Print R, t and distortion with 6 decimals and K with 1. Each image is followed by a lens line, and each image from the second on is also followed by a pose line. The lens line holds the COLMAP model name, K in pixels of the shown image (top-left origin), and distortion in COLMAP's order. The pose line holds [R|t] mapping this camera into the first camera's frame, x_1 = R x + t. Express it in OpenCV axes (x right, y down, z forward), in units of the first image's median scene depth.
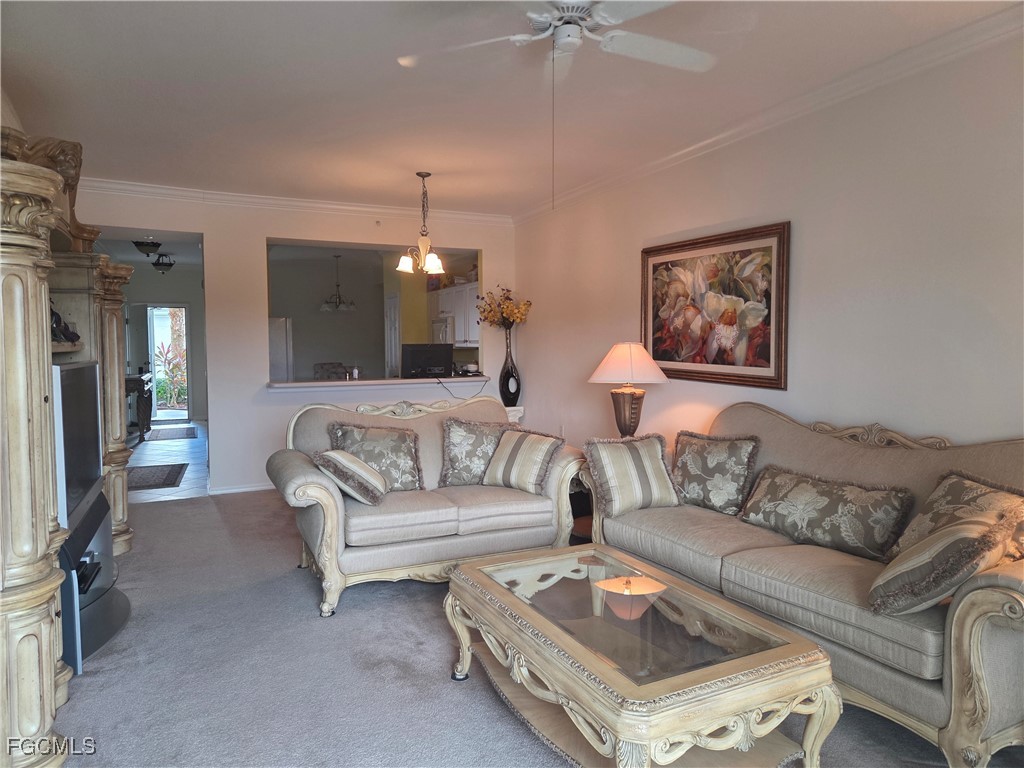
lens RADIAL K [[686.6, 0, 514.5], [0, 686.6, 383.2], [0, 0, 1]] dist [0.046051, -0.028601]
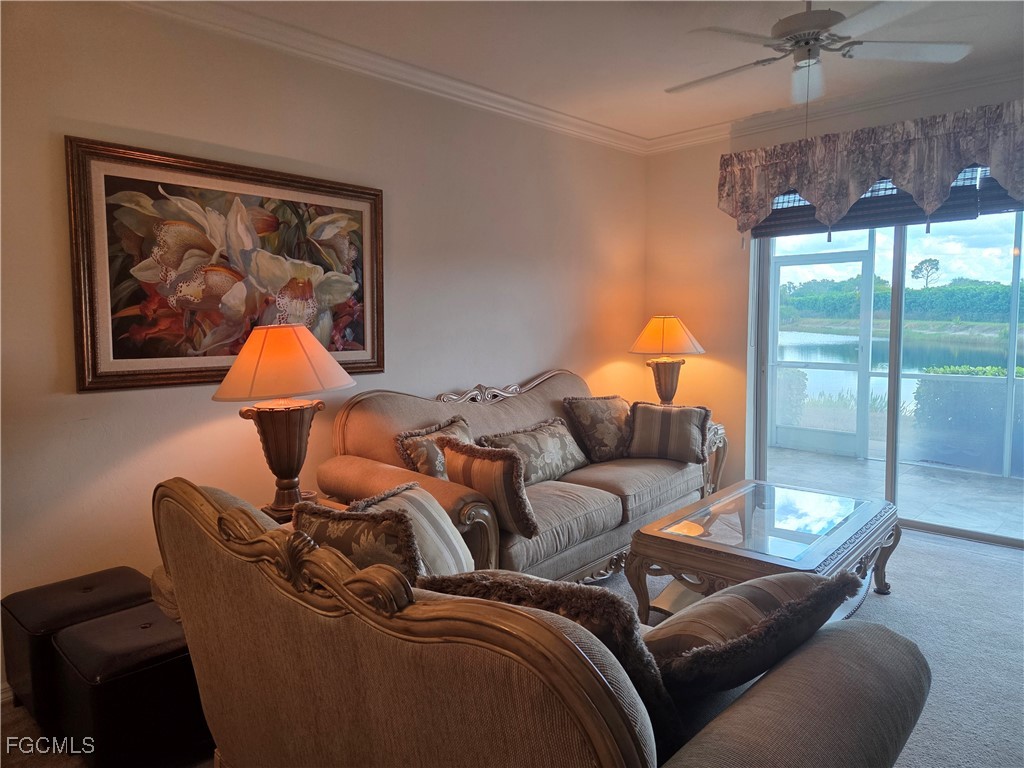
lens RADIAL K [[686.6, 0, 513.3], [0, 686.6, 377.3], [0, 0, 1]] dist [0.046051, -0.028601]
pose [[-0.398986, -0.091229, 0.912407, -0.481622], [0.058952, 0.990428, 0.124809, -0.080472], [-0.915060, 0.103586, -0.389789, 1.090794]]
